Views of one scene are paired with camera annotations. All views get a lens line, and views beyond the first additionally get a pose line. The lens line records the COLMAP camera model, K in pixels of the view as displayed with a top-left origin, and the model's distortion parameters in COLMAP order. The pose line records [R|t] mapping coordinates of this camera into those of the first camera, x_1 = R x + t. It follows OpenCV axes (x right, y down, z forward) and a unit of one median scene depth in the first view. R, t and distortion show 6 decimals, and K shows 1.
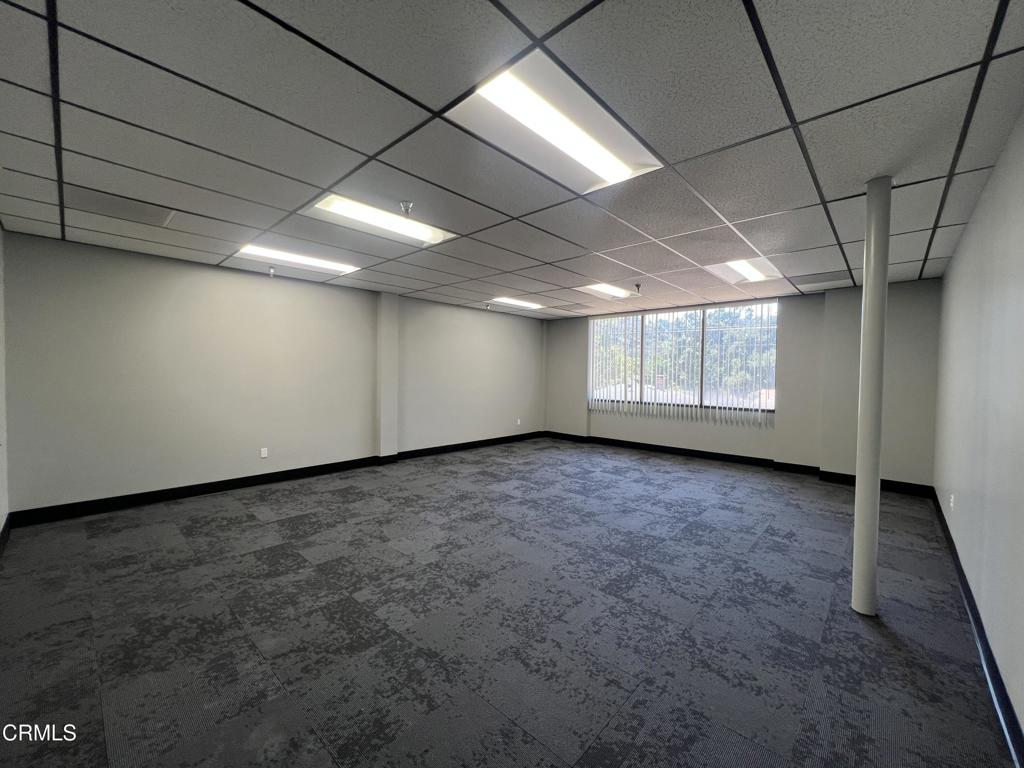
lens RADIAL K [[410.4, 0, 512.0], [0, 410.4, 384.0], [0, 0, 1]] dist [0.015611, 0.000123]
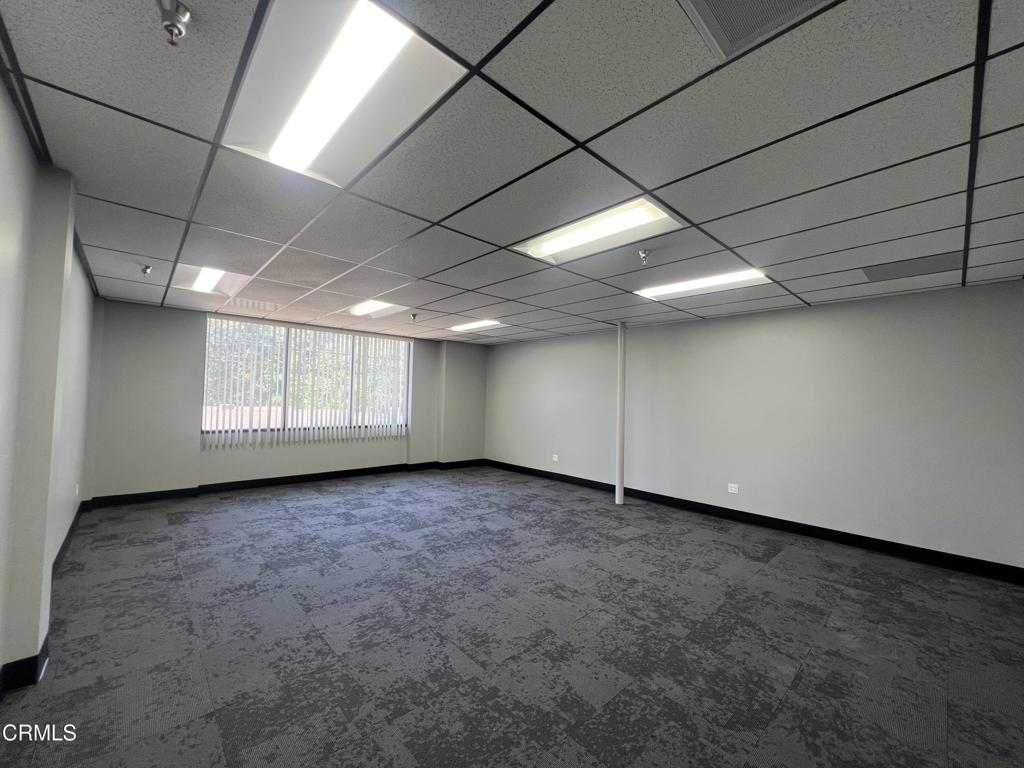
lens RADIAL K [[405.6, 0, 512.0], [0, 405.6, 384.0], [0, 0, 1]] dist [0.002522, 0.000074]
pose [[0.073580, 0.027733, 0.996904, -0.885939], [0.006244, 0.999581, -0.028268, -0.039551], [-0.997270, 0.008304, 0.073376, 0.845825]]
